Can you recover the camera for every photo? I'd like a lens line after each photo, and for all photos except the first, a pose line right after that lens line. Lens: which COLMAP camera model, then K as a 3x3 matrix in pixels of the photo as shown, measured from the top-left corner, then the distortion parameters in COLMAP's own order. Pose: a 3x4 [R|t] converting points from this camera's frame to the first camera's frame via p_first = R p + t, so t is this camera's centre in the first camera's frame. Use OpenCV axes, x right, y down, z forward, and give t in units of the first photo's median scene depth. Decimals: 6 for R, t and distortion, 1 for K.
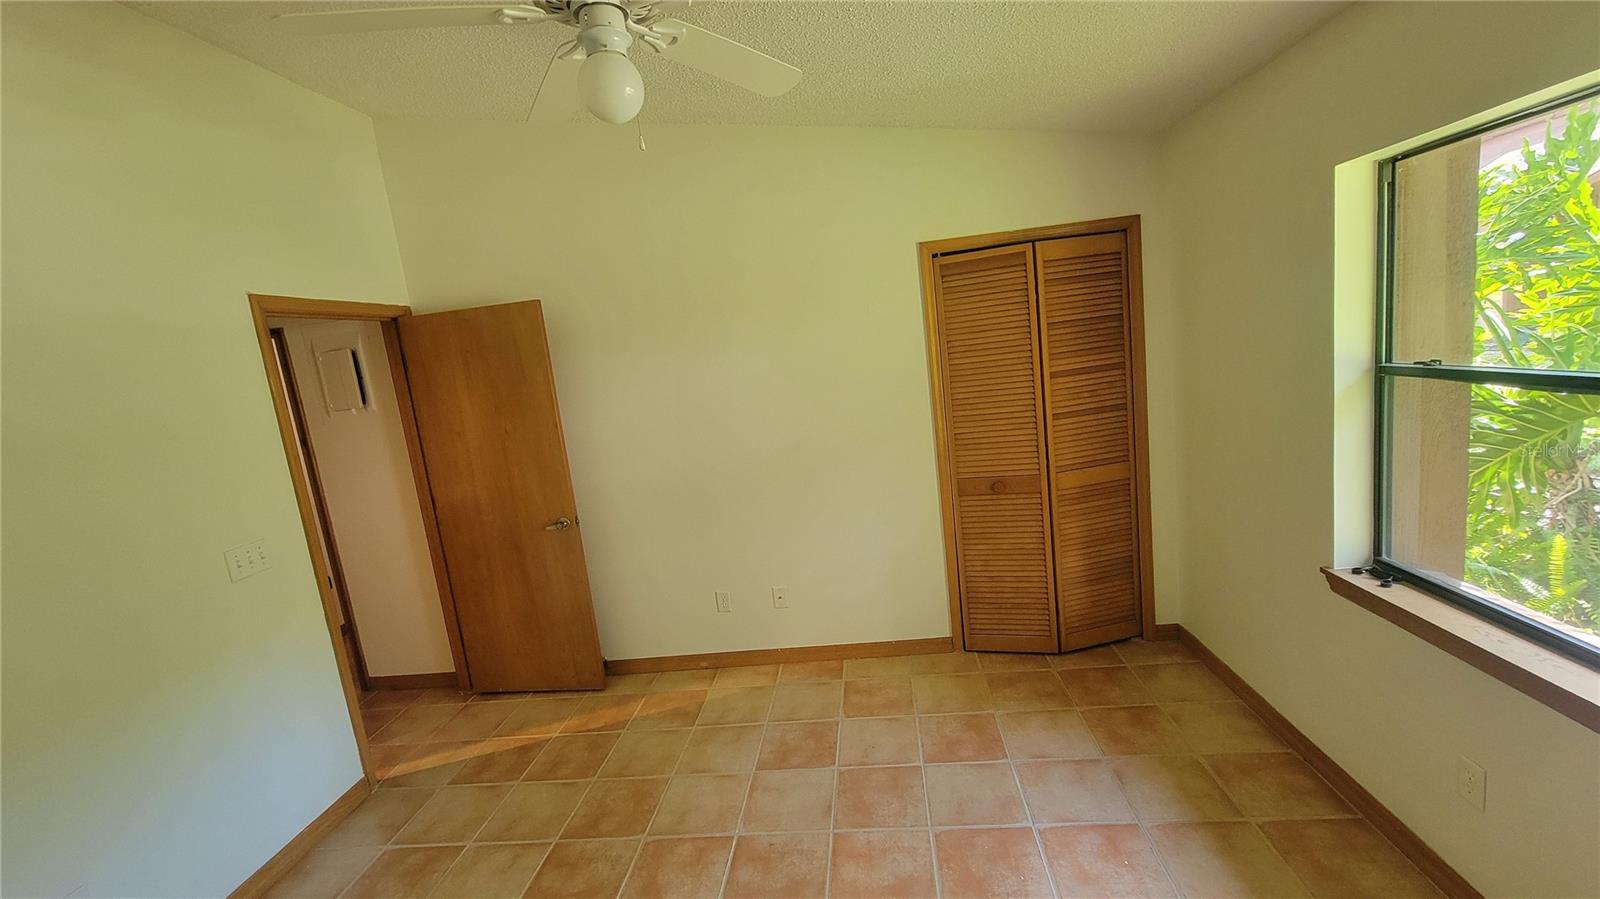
lens RADIAL K [[649.2, 0, 801.8], [0, 649.2, 450.3], [0, 0, 1]] dist [0.002313, -0.001847]
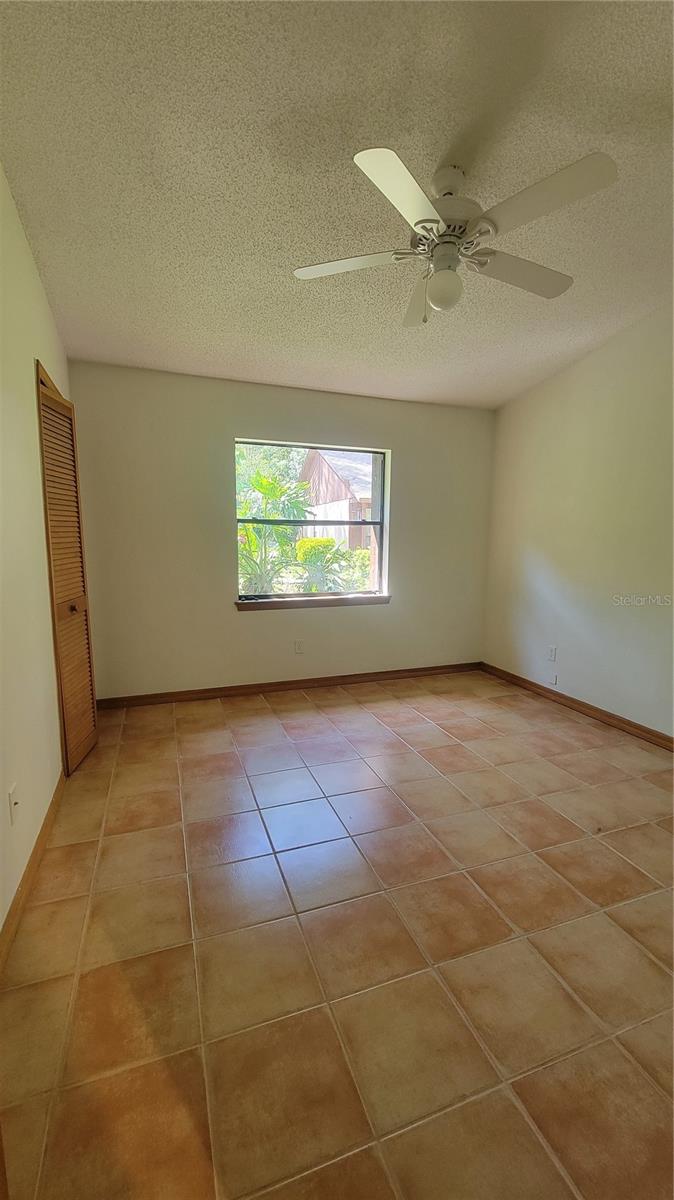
lens RADIAL K [[486.9, 0, 336.1], [0, 486.9, 599.9], [0, 0, 1]] dist [0.002313, -0.001847]
pose [[-0.427325, -0.013540, 0.903997, -0.829491], [0.179636, 0.978681, 0.099574, 0.047379], [-0.886073, 0.204941, -0.415782, 1.188794]]
